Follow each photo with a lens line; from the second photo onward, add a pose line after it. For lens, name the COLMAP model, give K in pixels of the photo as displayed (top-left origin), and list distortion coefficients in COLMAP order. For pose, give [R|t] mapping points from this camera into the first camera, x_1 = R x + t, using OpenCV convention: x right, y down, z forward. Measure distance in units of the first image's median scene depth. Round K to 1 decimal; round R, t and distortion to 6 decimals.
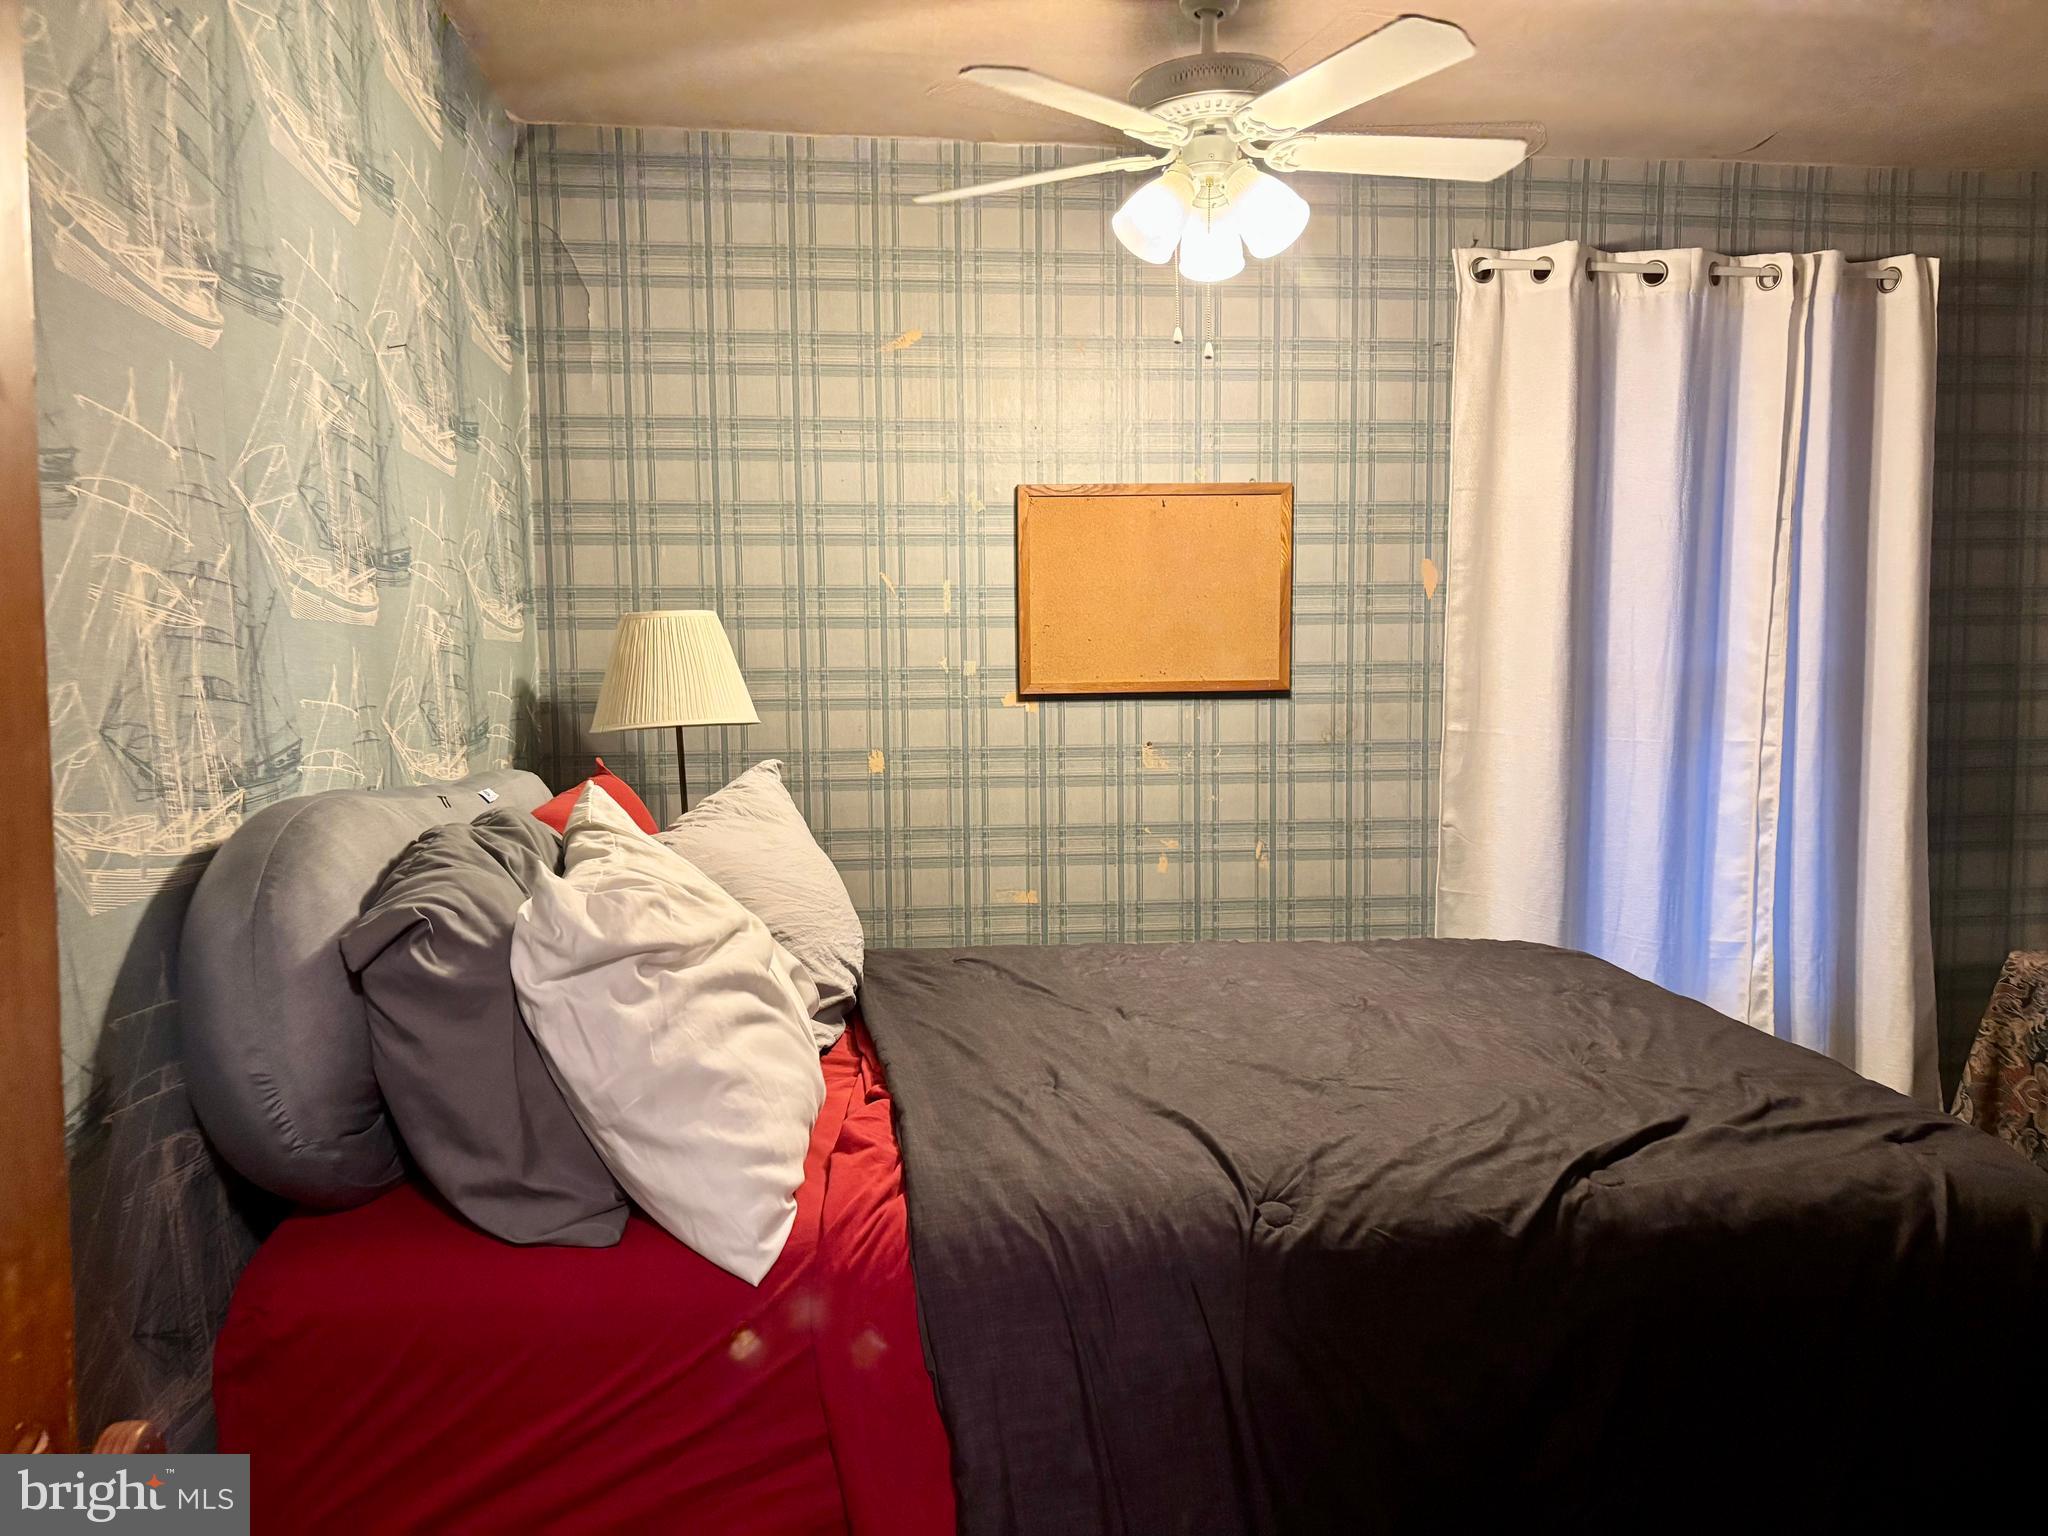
lens RADIAL K [[1556.5, 0, 1012.9], [0, 1556.5, 785.1], [0, 0, 1]] dist [0.075337, -0.089893]
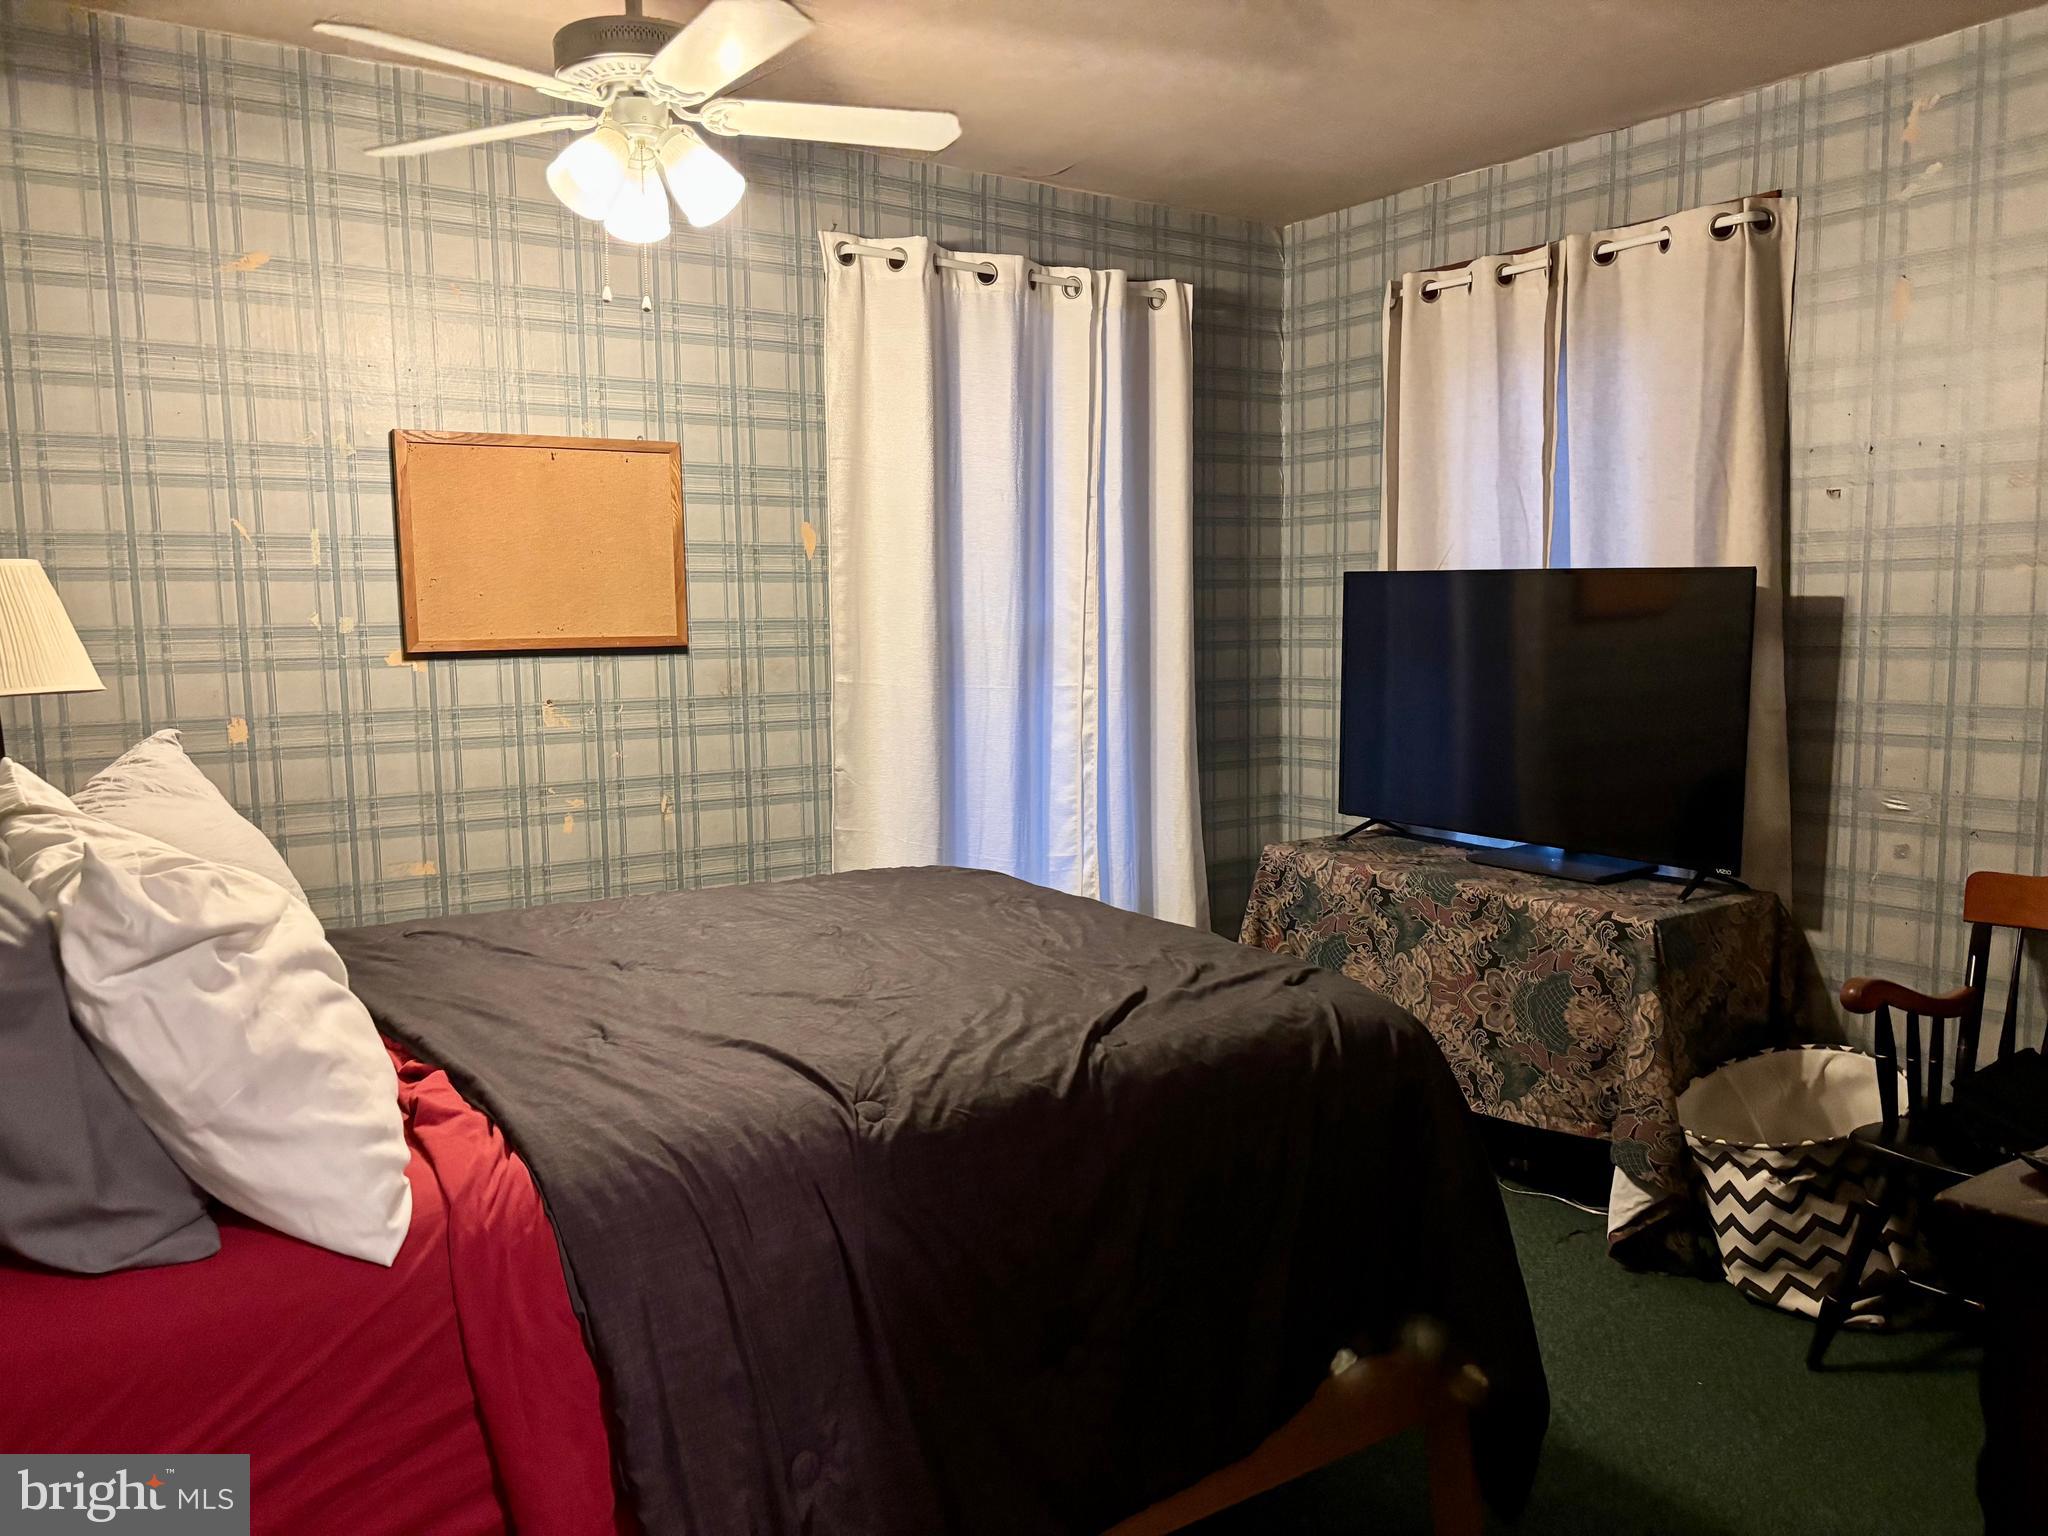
lens RADIAL K [[1556.5, 0, 1029.8], [0, 1556.5, 778.7], [0, 0, 1]] dist [0.075337, -0.089893]
pose [[0.883416, -0.053694, 0.465503, -0.113935], [0.043723, 0.998525, 0.032200, 0.003215], [-0.466546, -0.008092, 0.884460, -0.015809]]
